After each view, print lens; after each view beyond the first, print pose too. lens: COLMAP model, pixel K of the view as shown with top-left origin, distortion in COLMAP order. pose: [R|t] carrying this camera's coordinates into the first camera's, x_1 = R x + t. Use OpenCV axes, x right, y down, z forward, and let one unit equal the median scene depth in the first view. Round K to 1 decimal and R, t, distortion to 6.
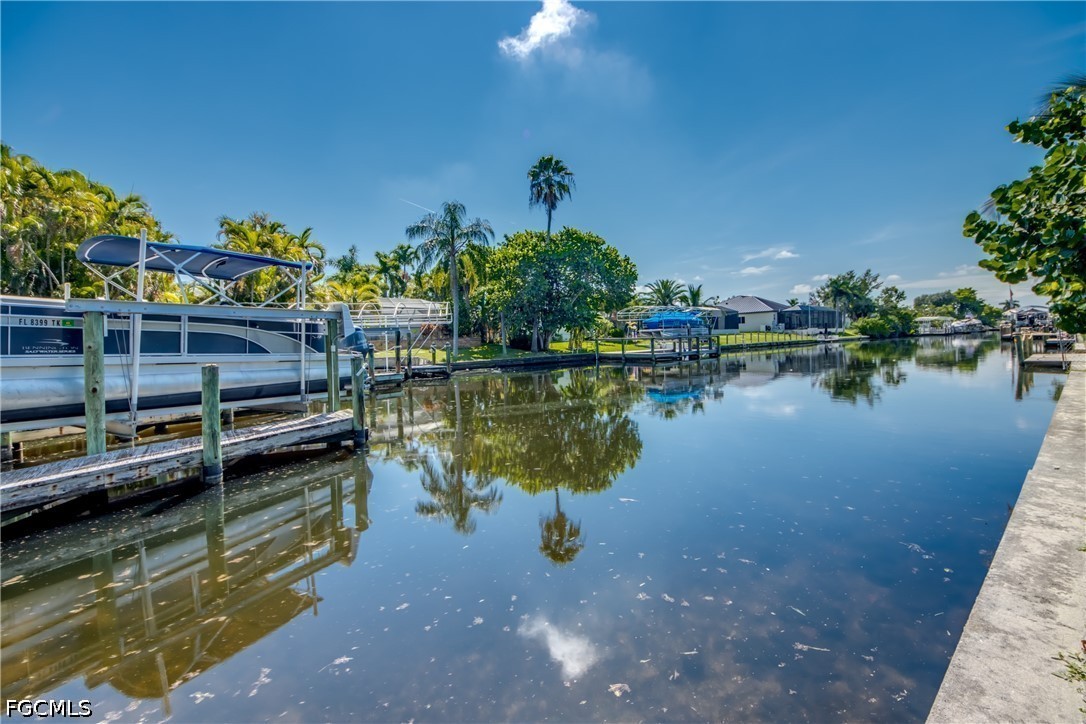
lens RADIAL K [[414.8, 0, 559.1], [0, 414.8, 347.9], [0, 0, 1]] dist [0.000553, -0.012759]
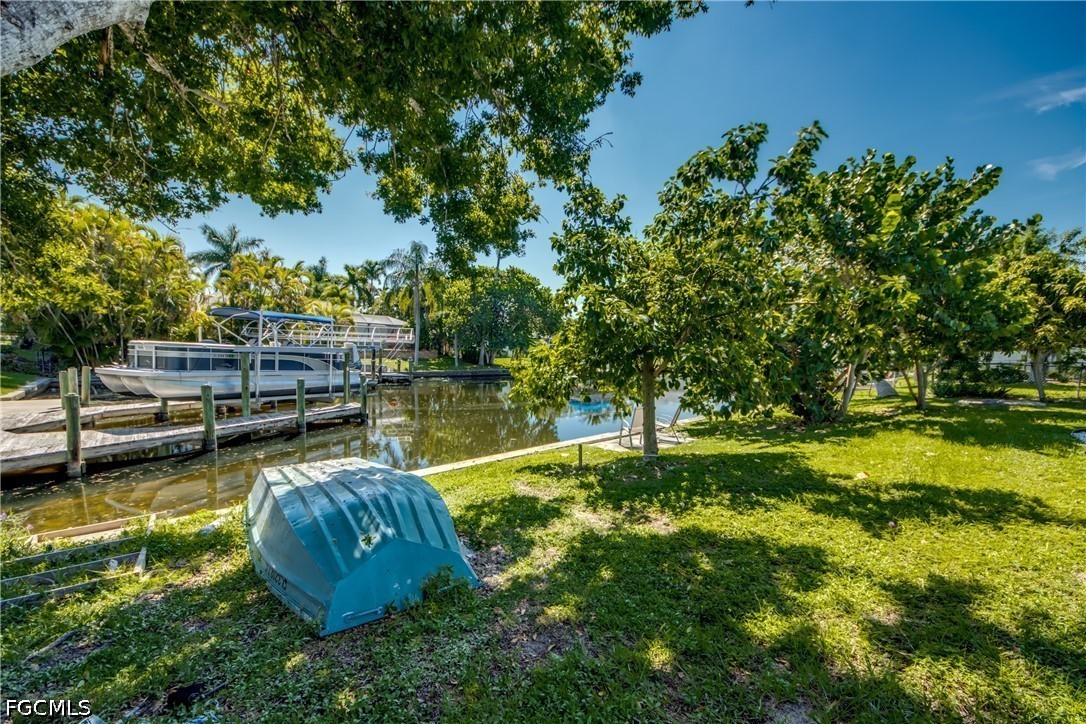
lens RADIAL K [[402.9, 0, 564.4], [0, 402.9, 391.3], [0, 0, 1]] dist [0.000336, -0.000024]
pose [[0.992152, 0.054674, 0.112448, 0.065959], [-0.064096, 0.994573, 0.081954, -0.033868], [-0.107357, -0.088519, 0.990272, -0.275397]]
